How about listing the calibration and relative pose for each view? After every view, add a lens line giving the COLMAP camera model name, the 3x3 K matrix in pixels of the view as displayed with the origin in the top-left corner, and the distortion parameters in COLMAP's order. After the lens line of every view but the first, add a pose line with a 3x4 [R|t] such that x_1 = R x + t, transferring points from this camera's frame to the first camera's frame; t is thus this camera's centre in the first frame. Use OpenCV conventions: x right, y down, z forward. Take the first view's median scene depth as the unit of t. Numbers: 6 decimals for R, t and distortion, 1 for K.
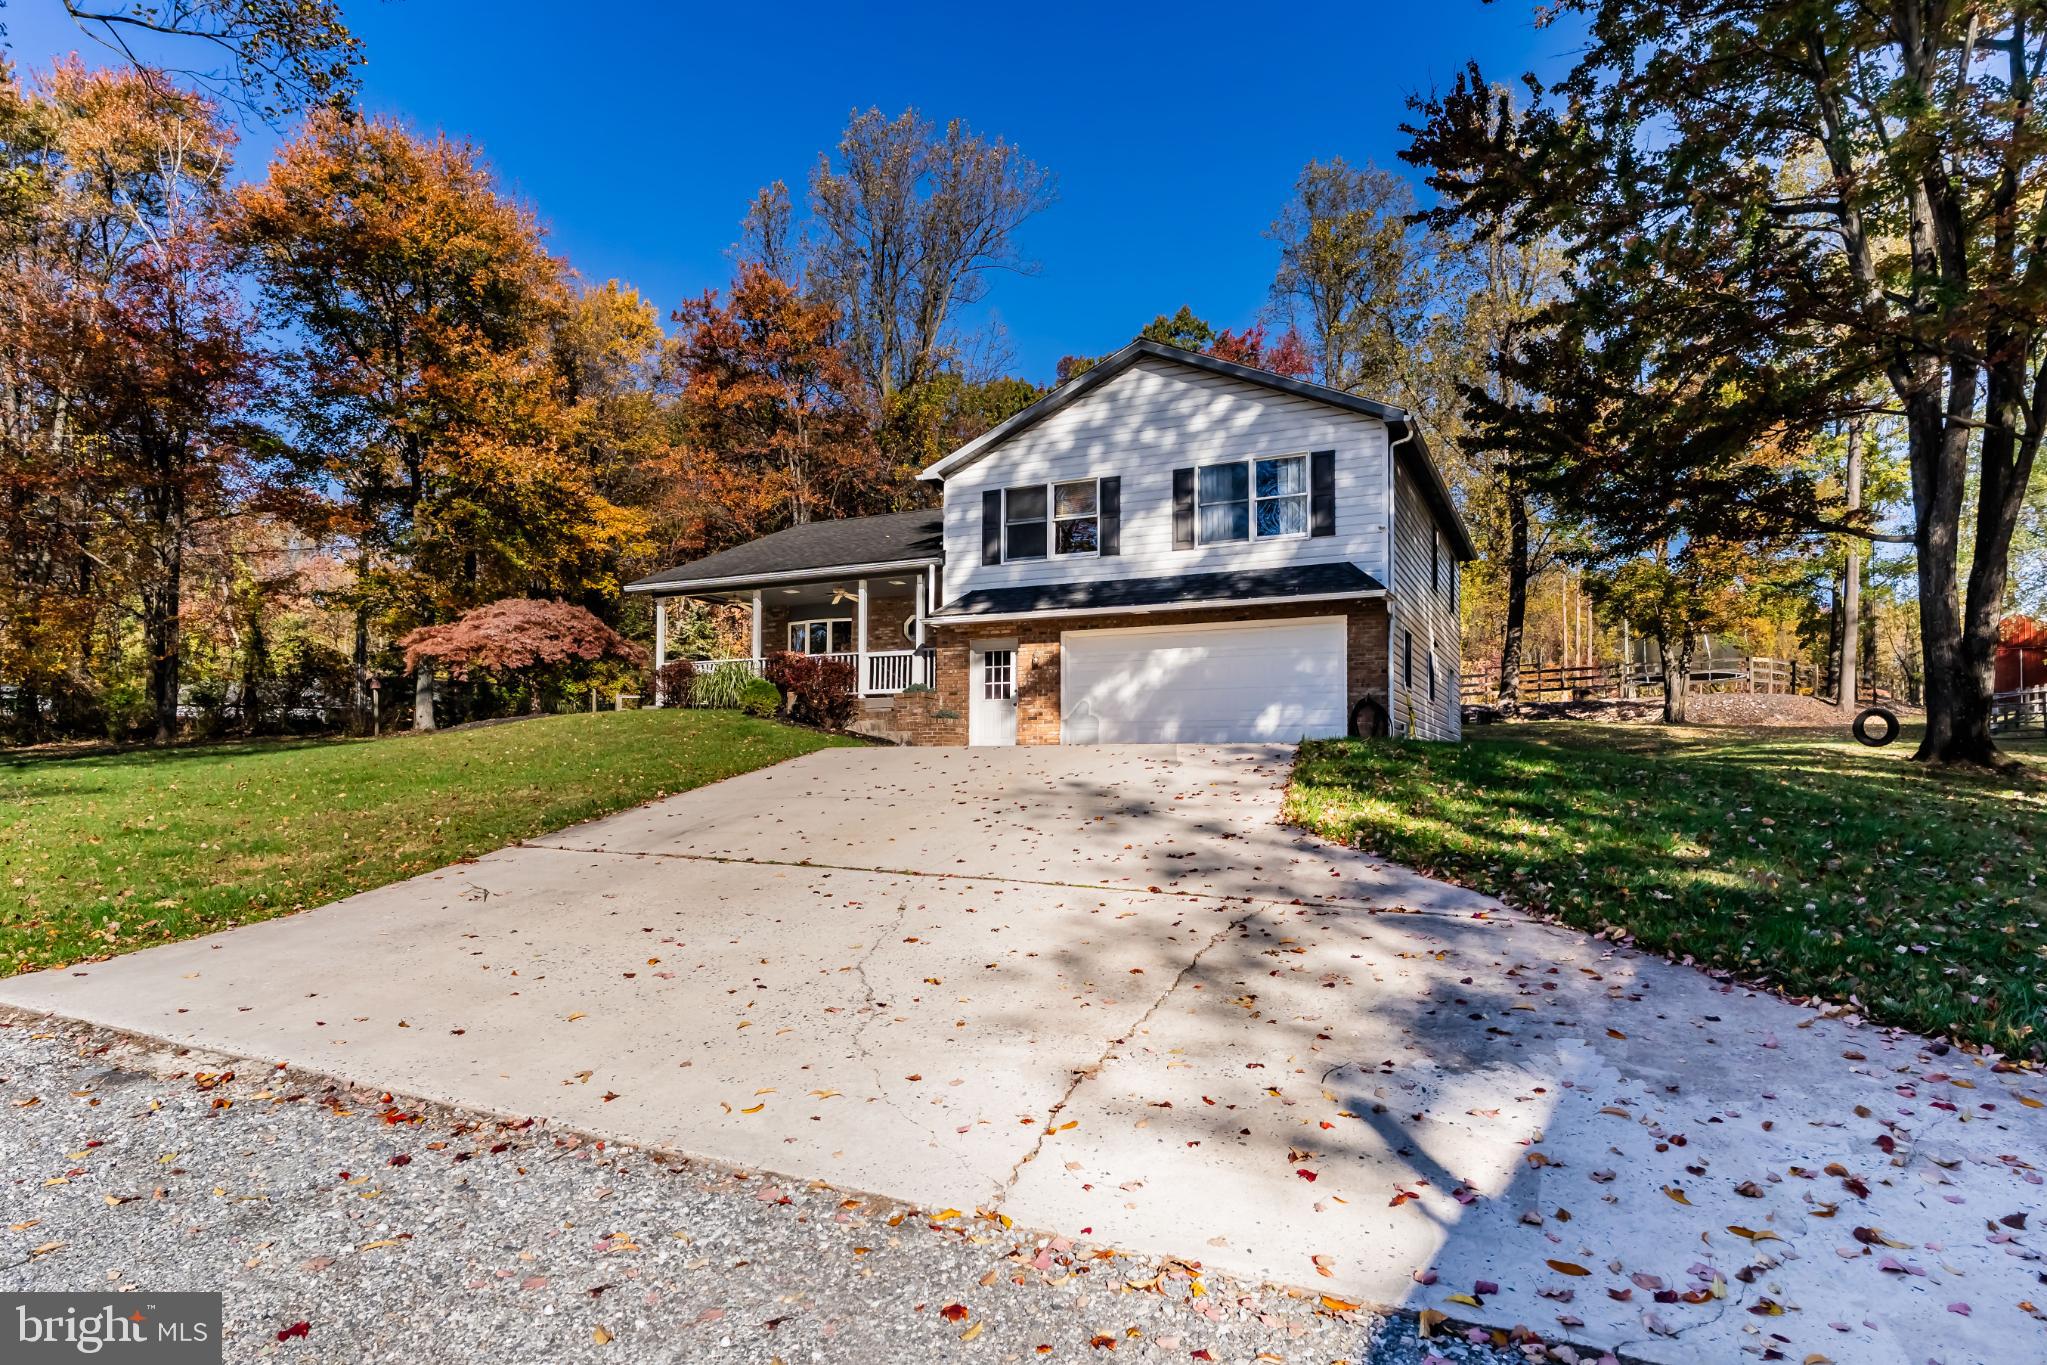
lens RADIAL K [[1165.7, 0, 1023.3], [0, 1165.7, 757.1], [0, 0, 1]] dist [-0.000911, -0.000534]
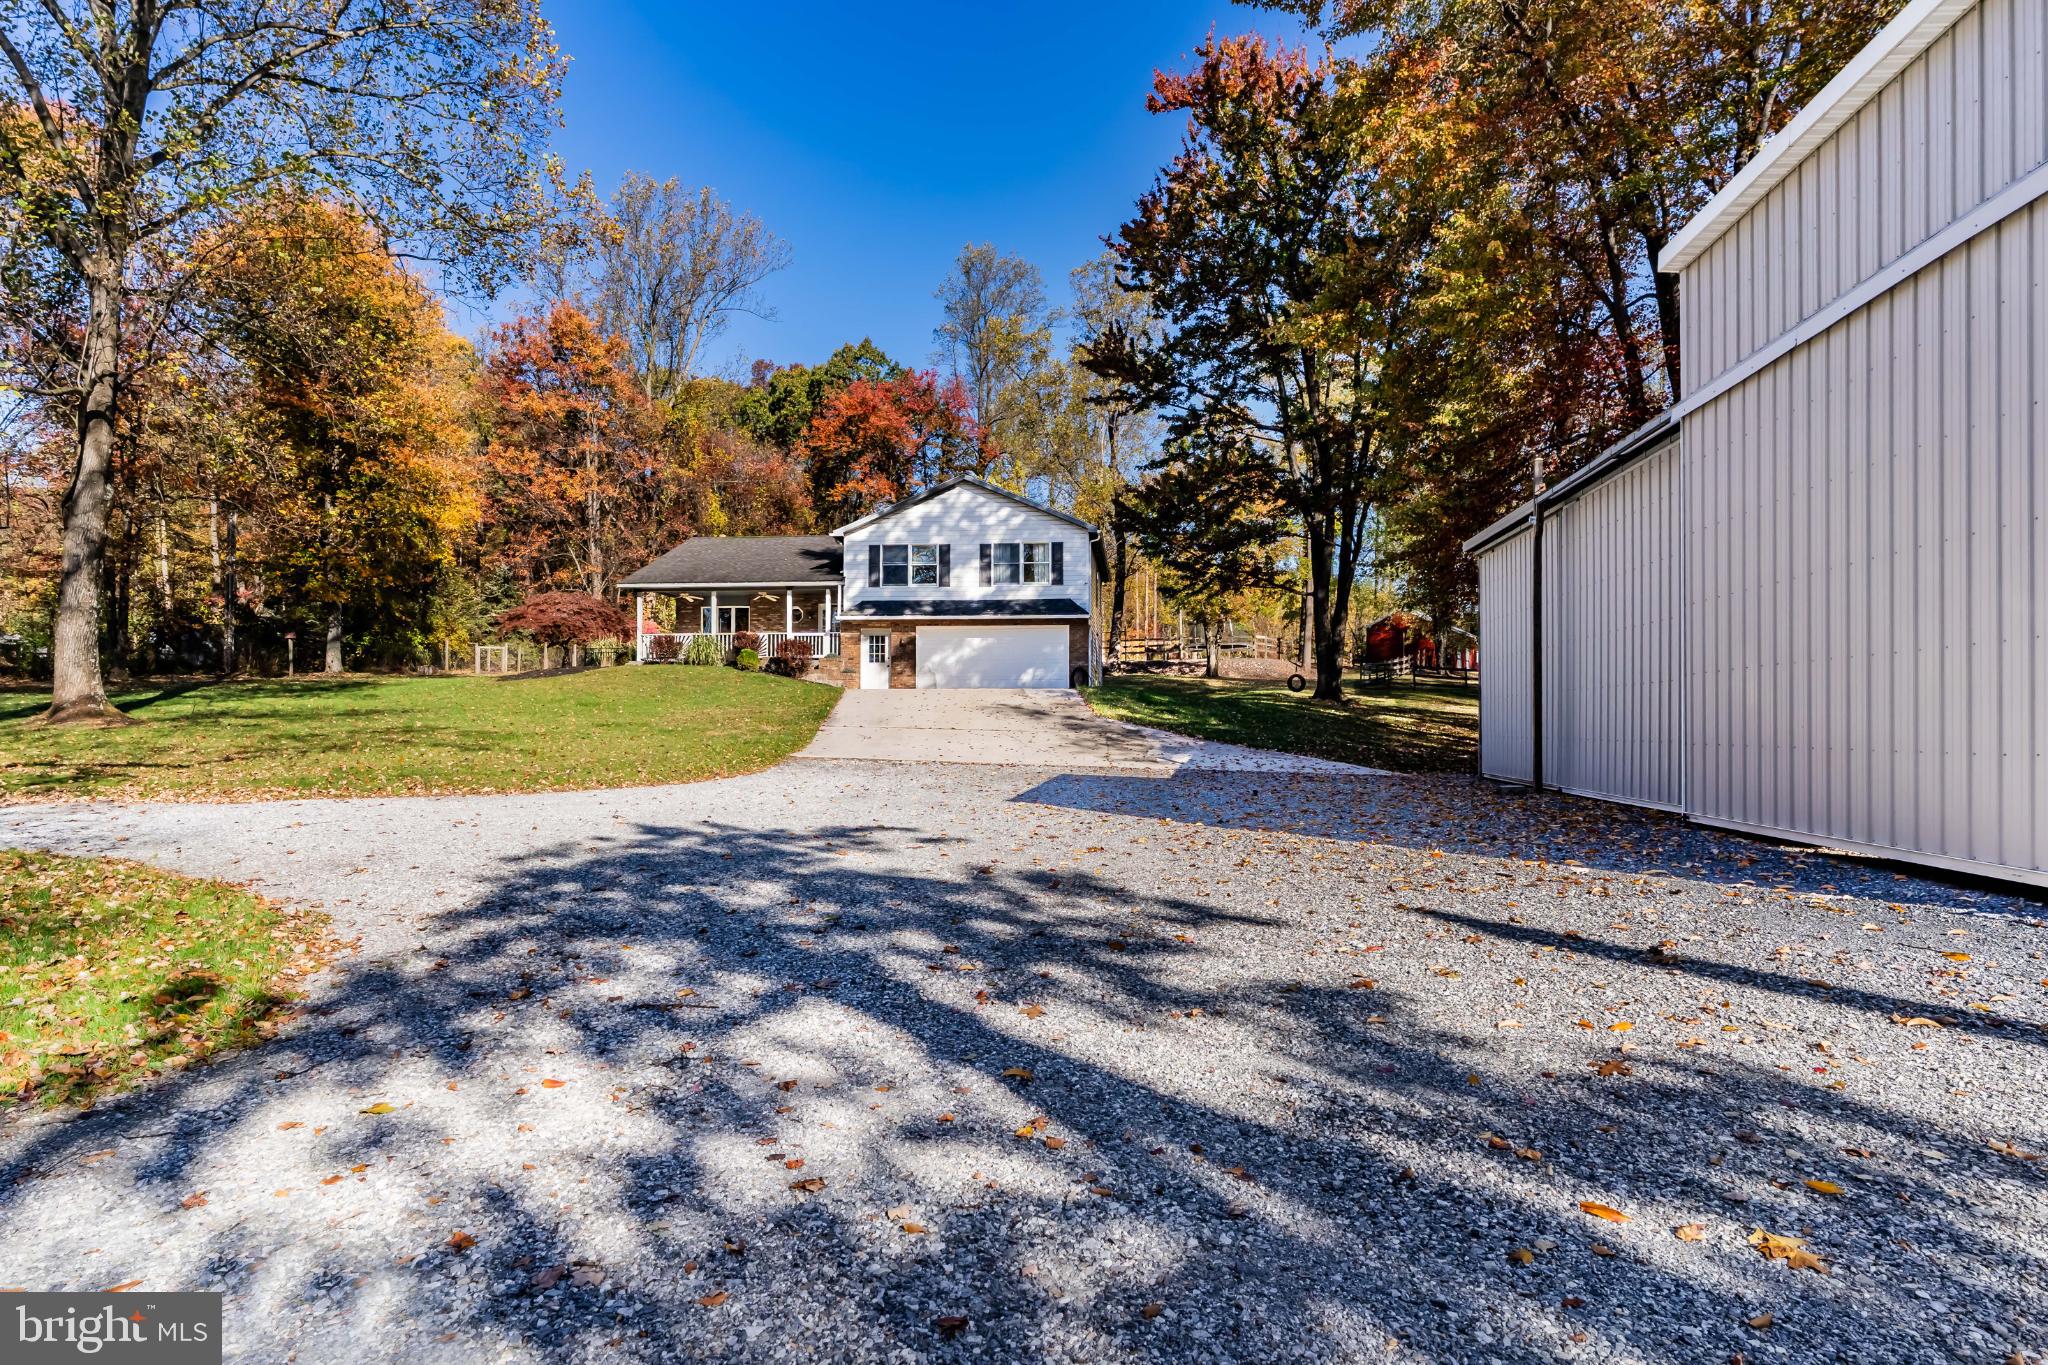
lens RADIAL K [[1124.0, 0, 1027.3], [0, 1124.0, 722.3], [0, 0, 1]] dist [-0.000923, -0.000132]
pose [[0.940410, -0.003360, 0.340026, -0.403217], [-0.003048, 0.999828, 0.018309, 0.009968], [-0.340029, -0.018254, 0.940238, -0.720428]]
